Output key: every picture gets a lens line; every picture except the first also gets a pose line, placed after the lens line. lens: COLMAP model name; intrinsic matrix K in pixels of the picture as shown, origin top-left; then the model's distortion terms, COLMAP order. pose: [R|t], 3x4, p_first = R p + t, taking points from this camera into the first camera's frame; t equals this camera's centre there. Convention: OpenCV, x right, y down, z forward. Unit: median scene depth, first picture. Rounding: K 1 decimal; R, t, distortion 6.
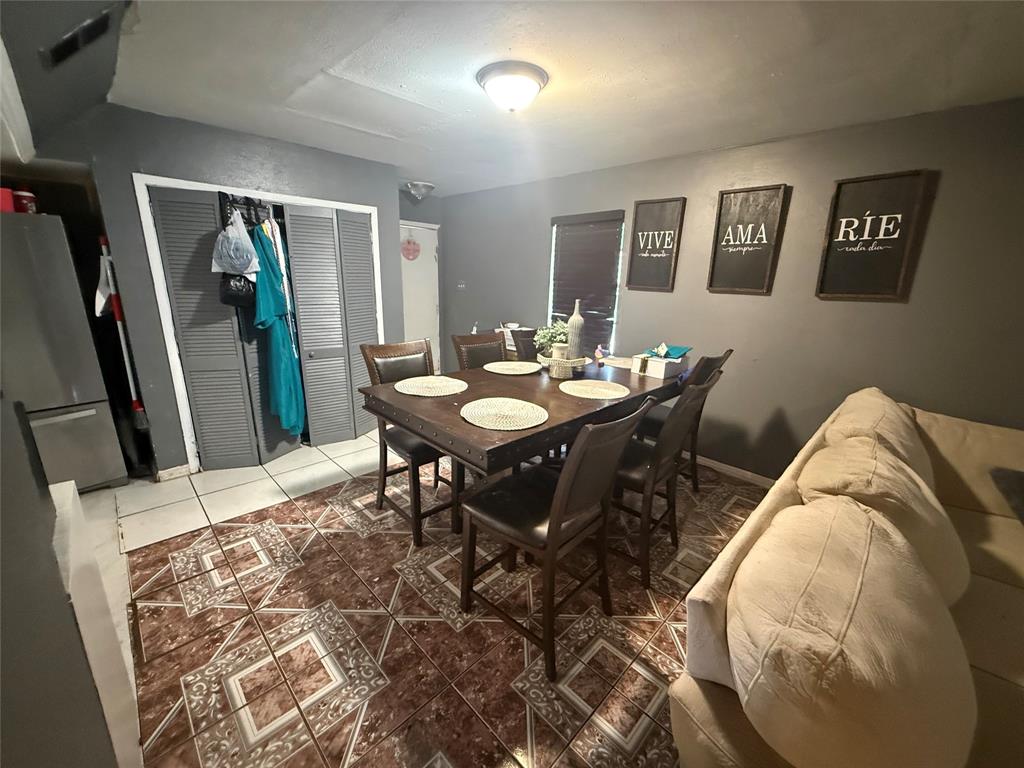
lens RADIAL K [[409.1, 0, 508.8], [0, 409.1, 384.9], [0, 0, 1]] dist [-0.000908, -0.000191]
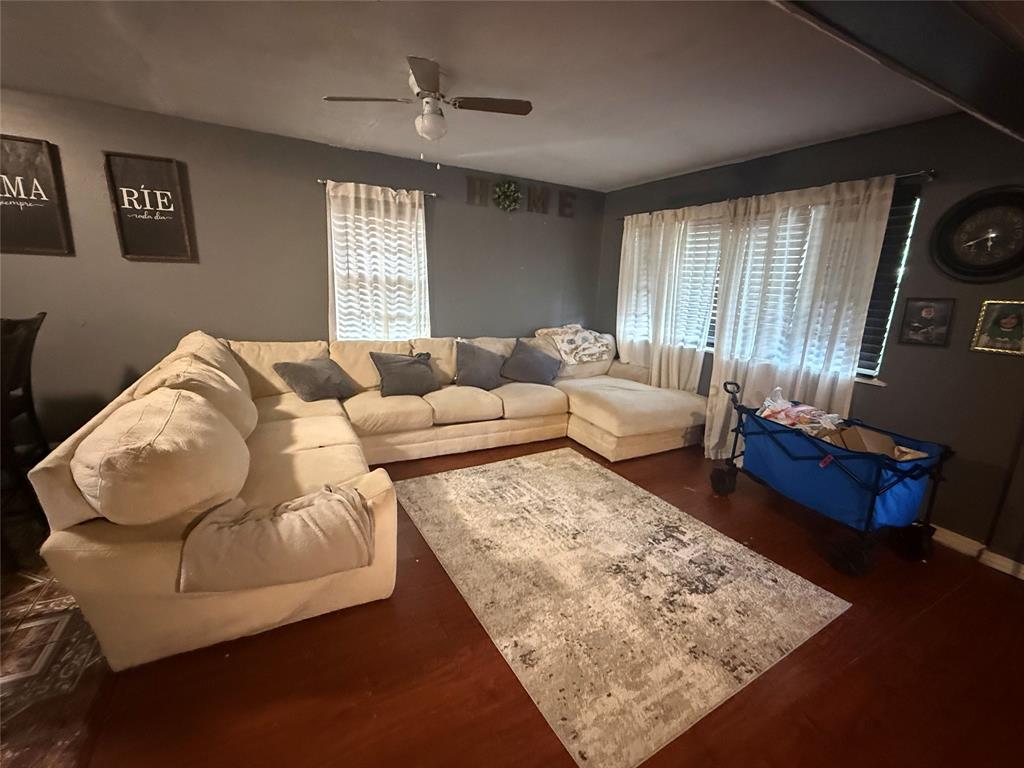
lens RADIAL K [[440.5, 0, 513.3], [0, 440.5, 385.7], [0, 0, 1]] dist [0.001962, 0.000389]
pose [[0.296660, -0.234033, 0.925862, -0.125417], [0.212084, 0.961442, 0.175072, 0.140775], [-0.931135, 0.144424, 0.334856, -0.351113]]
